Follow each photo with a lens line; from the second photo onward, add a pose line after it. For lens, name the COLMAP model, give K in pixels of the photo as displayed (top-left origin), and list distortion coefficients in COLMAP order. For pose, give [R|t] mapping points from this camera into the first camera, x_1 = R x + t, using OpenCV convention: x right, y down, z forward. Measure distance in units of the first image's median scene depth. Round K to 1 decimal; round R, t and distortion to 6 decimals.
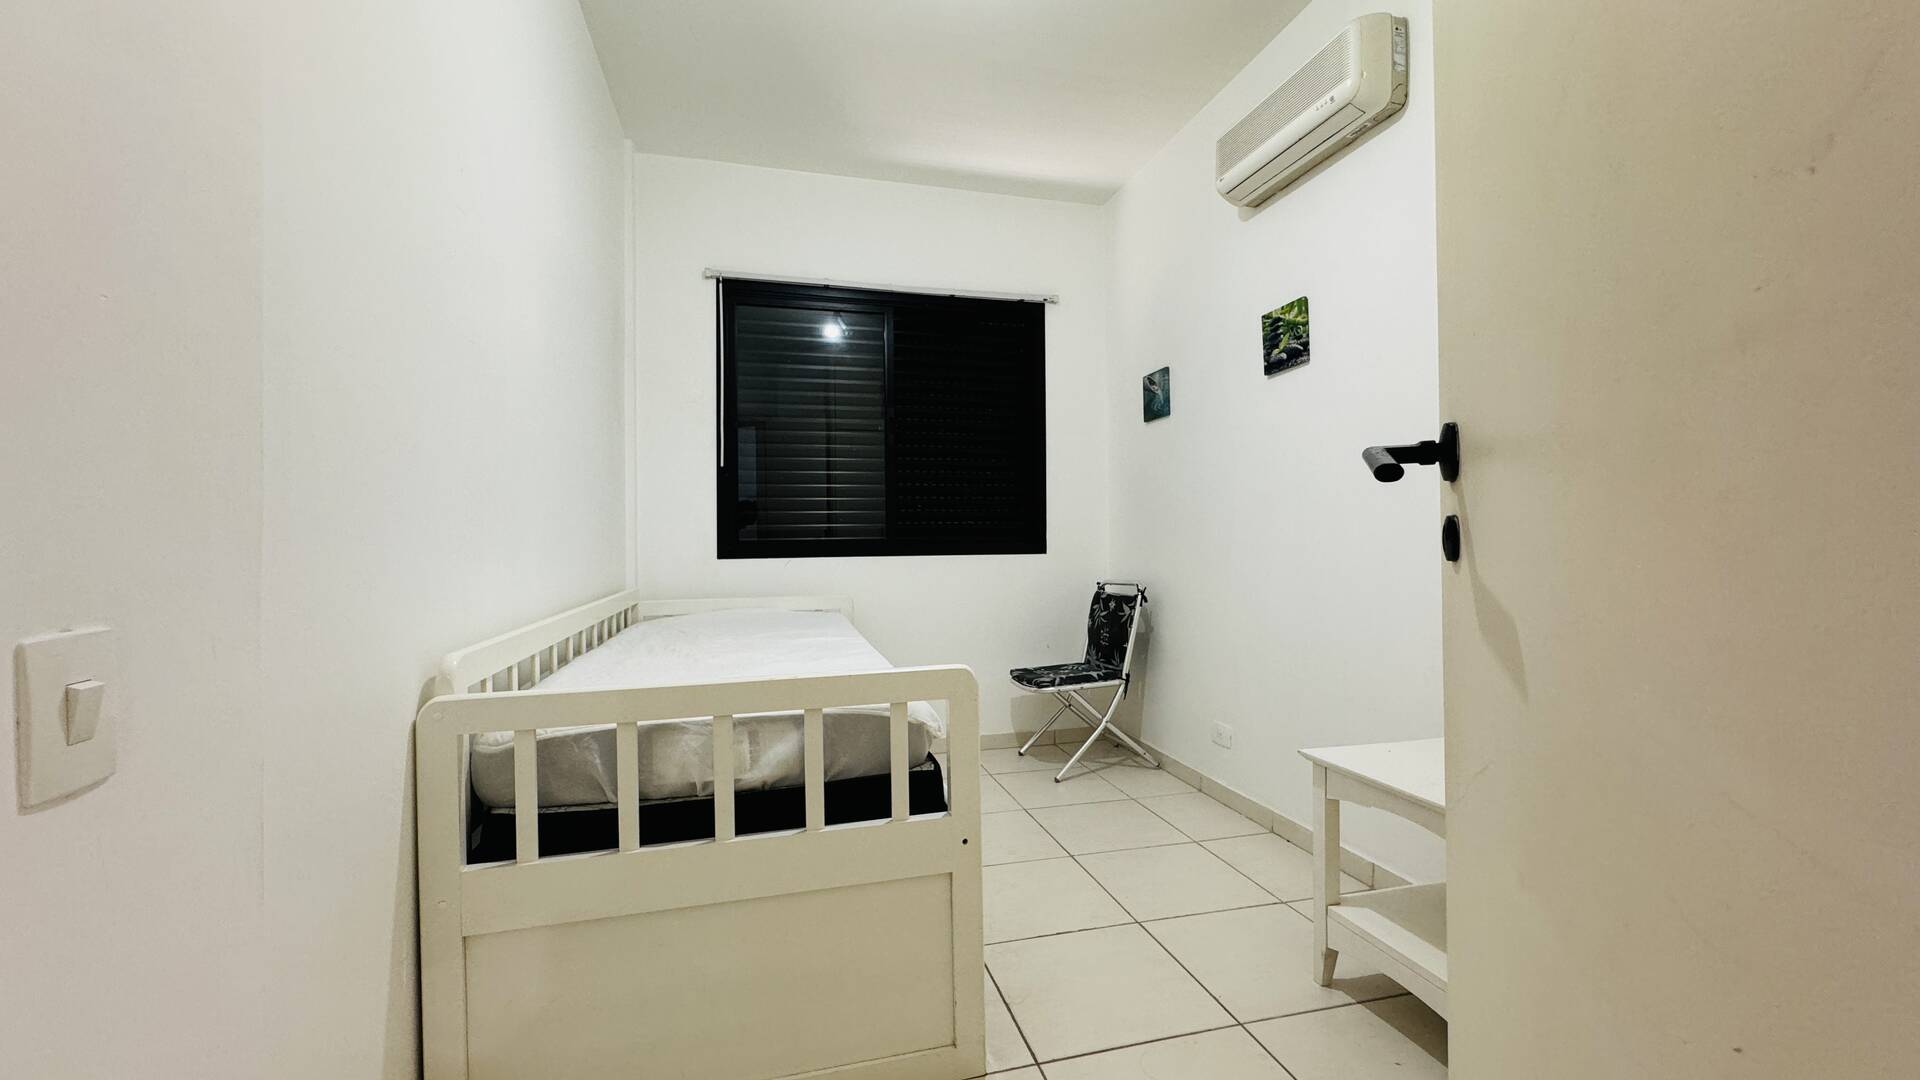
lens RADIAL K [[768.0, 0, 957.8], [0, 768.0, 540.8], [0, 0, 1]] dist [-0.001402, 0.000565]
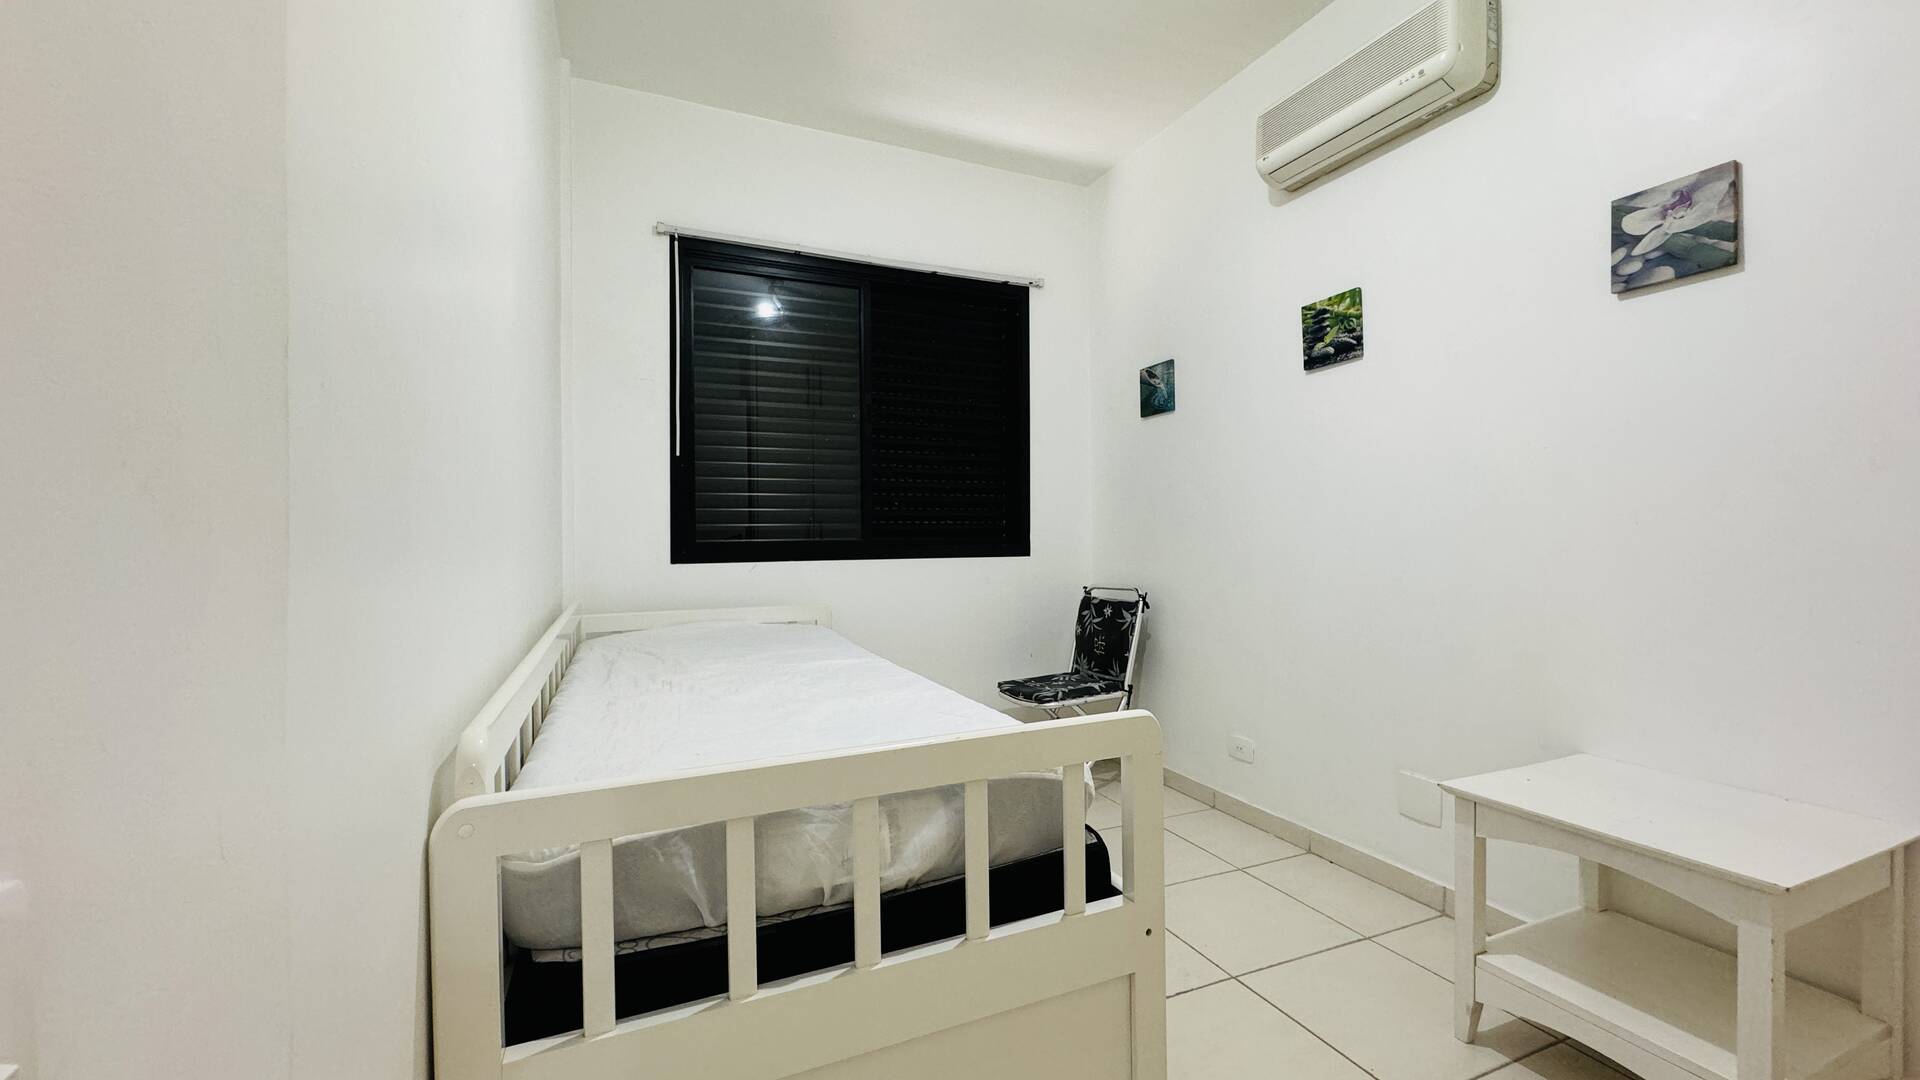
lens RADIAL K [[768.0, 0, 959.1], [0, 768.0, 541.0], [0, 0, 1]] dist [-0.001402, 0.000565]
pose [[0.987234, 0.001312, 0.159274, -0.172311], [-0.002272, 0.999980, 0.005849, -0.010153], [-0.159263, -0.006137, 0.987217, 0.136244]]
